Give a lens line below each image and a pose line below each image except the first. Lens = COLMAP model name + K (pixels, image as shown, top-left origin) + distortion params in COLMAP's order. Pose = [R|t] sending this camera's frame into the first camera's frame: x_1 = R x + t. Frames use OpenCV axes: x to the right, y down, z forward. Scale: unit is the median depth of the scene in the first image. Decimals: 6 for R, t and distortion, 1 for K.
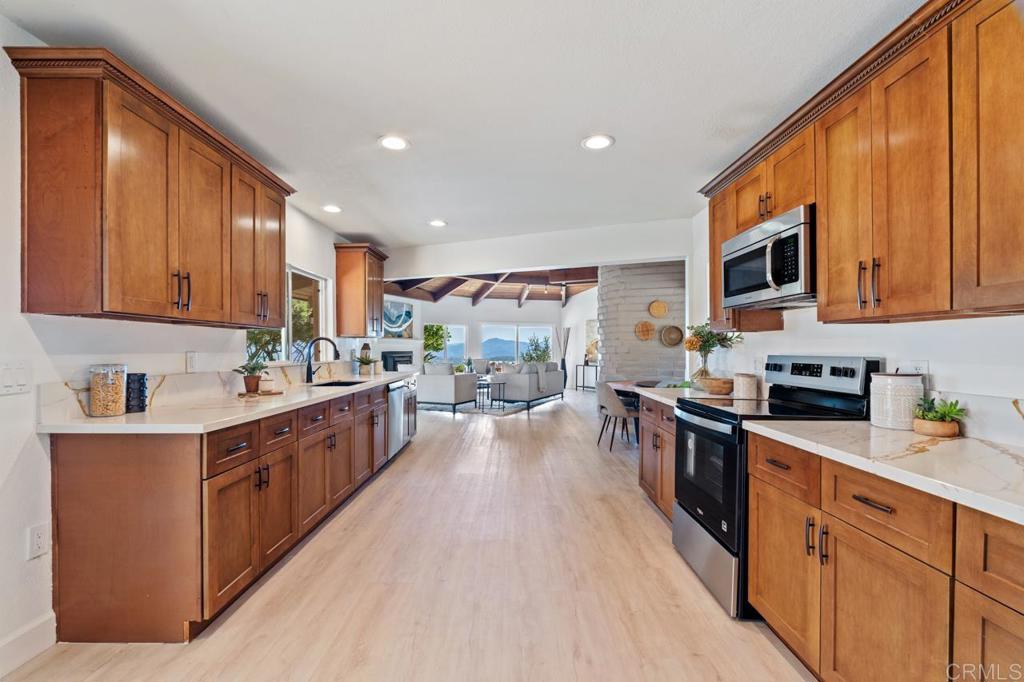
lens RADIAL K [[450.2, 0, 514.1], [0, 450.2, 350.6], [0, 0, 1]] dist [-0.003886, -0.000473]
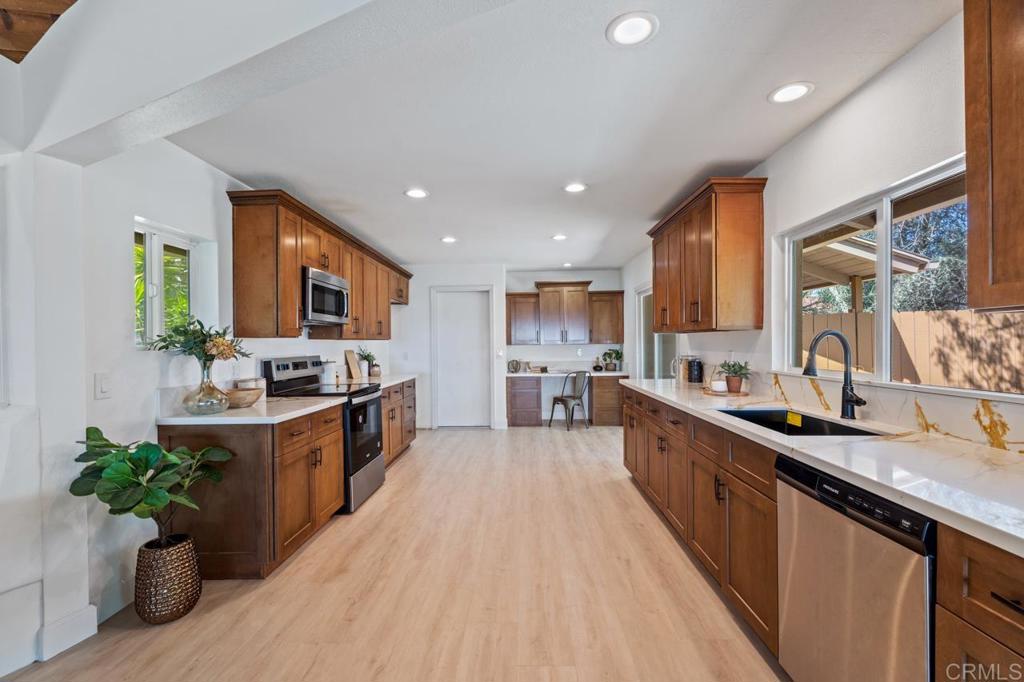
lens RADIAL K [[450.2, 0, 505.4], [0, 450.2, 343.7], [0, 0, 1]] dist [-0.003886, -0.000473]
pose [[-0.998854, 0.008934, 0.047022, -0.133195], [0.009233, 0.999939, 0.006138, -0.034727], [-0.046965, 0.006565, -0.998875, 2.388651]]
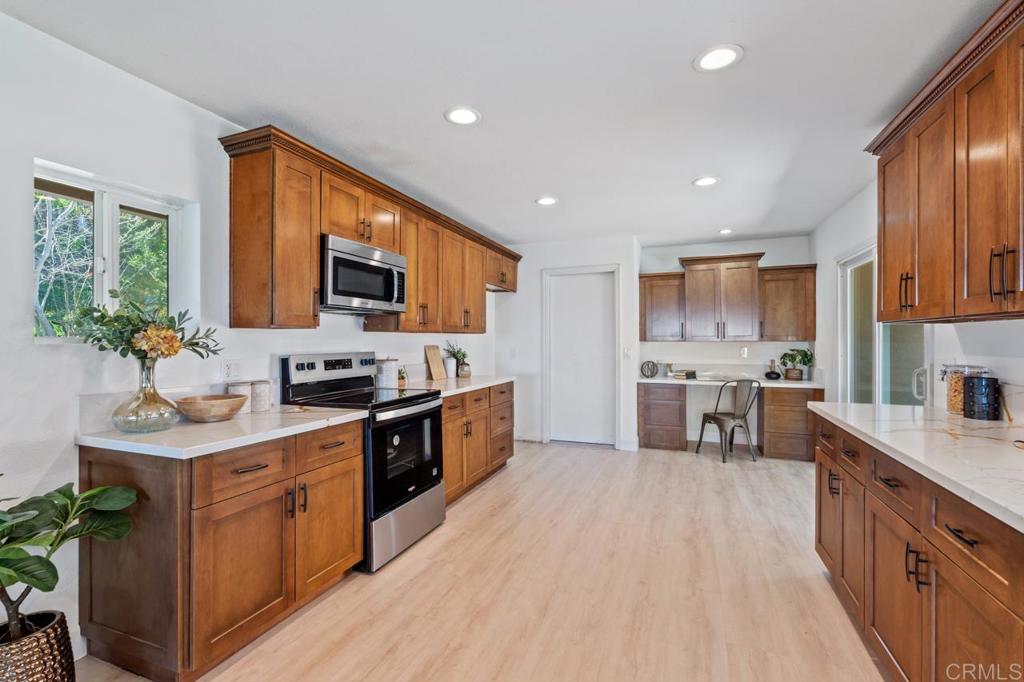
lens RADIAL K [[450.2, 0, 507.8], [0, 450.2, 338.0], [0, 0, 1]] dist [-0.003886, -0.000473]
pose [[-0.925883, 0.000209, 0.377811, -0.238827], [0.000952, 0.999998, 0.001781, -0.029924], [-0.377810, 0.002009, -0.925881, 1.859661]]
